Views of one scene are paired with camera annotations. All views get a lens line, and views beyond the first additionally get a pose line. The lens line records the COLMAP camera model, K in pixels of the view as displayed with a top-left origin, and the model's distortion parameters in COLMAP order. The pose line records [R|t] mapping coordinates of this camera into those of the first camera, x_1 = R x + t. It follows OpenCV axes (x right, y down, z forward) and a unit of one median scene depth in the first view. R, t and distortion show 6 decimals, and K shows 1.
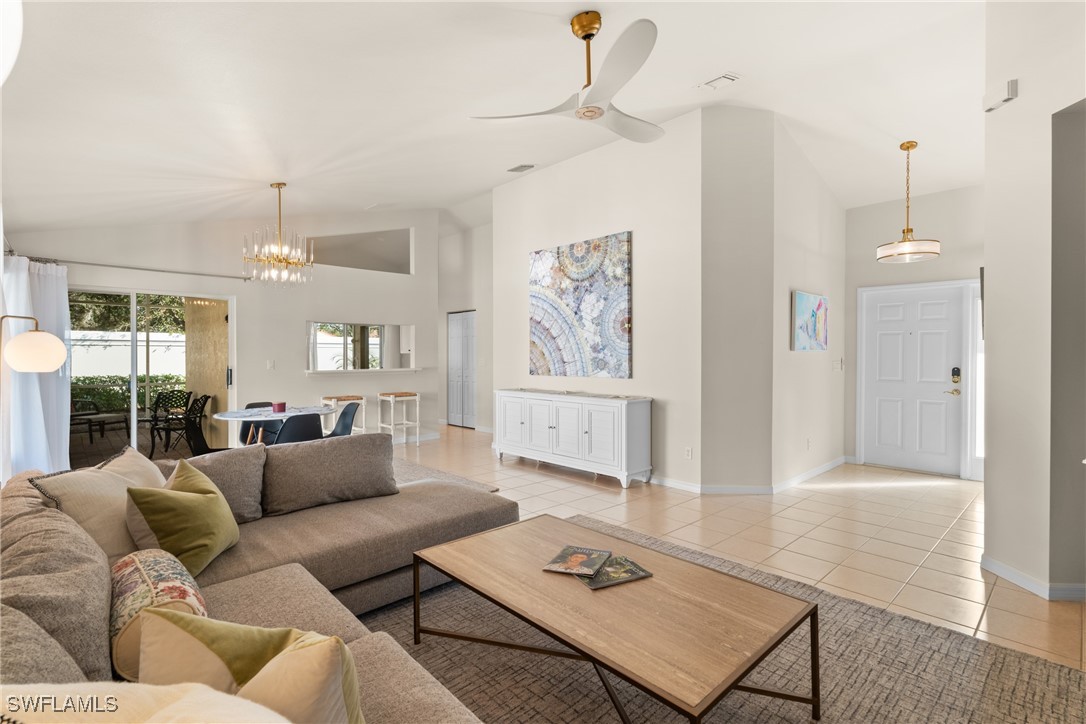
lens RADIAL K [[504.0, 0, 544.3], [0, 504.0, 362.2], [0, 0, 1]] dist [0.003343, 0.000130]
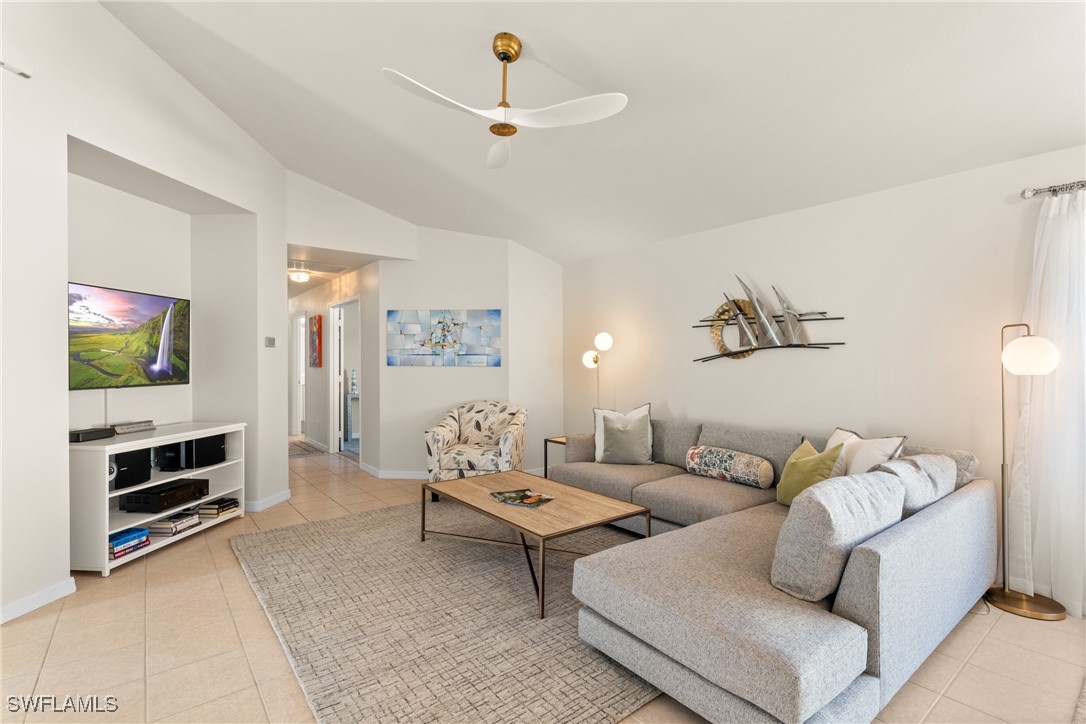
lens RADIAL K [[504.0, 0, 544.3], [0, 504.0, 362.2], [0, 0, 1]] dist [0.003343, 0.000130]
pose [[-0.996490, 0.003225, 0.083653, -0.092164], [0.004508, 0.999875, 0.015153, -0.029973], [-0.083593, 0.015477, -0.996380, 2.339690]]
